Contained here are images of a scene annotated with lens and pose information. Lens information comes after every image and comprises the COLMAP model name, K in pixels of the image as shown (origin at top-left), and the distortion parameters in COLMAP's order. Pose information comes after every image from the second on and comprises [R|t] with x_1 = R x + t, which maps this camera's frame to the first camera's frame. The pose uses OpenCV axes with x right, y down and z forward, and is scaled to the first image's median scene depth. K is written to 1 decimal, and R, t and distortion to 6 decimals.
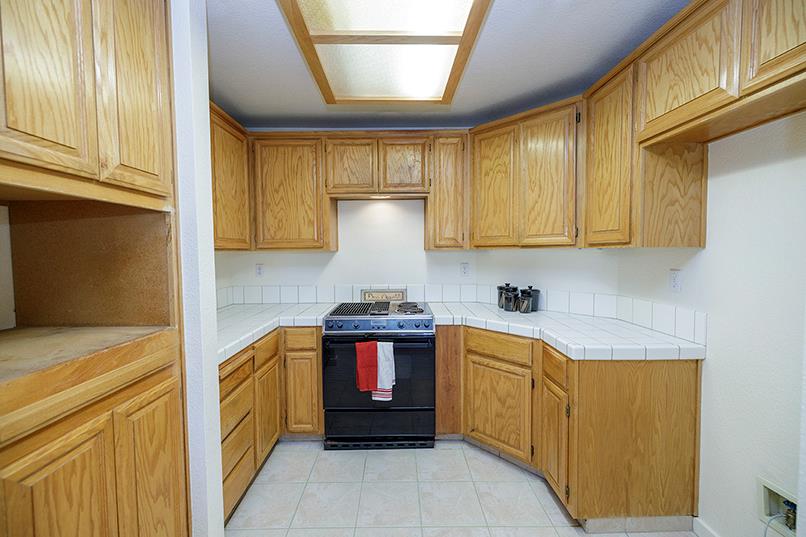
lens RADIAL K [[334.3, 0, 399.1], [0, 334.3, 263.9], [0, 0, 1]] dist [-0.002196, -0.000463]
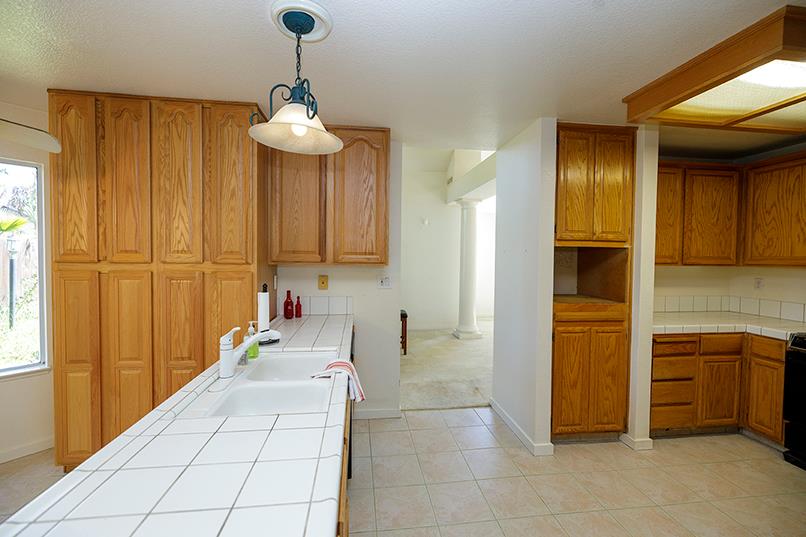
lens RADIAL K [[334.3, 0, 399.1], [0, 334.3, 263.9], [0, 0, 1]] dist [-0.002196, -0.000463]
pose [[0.106578, 0.035276, -0.993678, 0.799602], [-0.051093, 0.998244, 0.029958, -0.029662], [0.992991, 0.047577, 0.108193, -0.410093]]
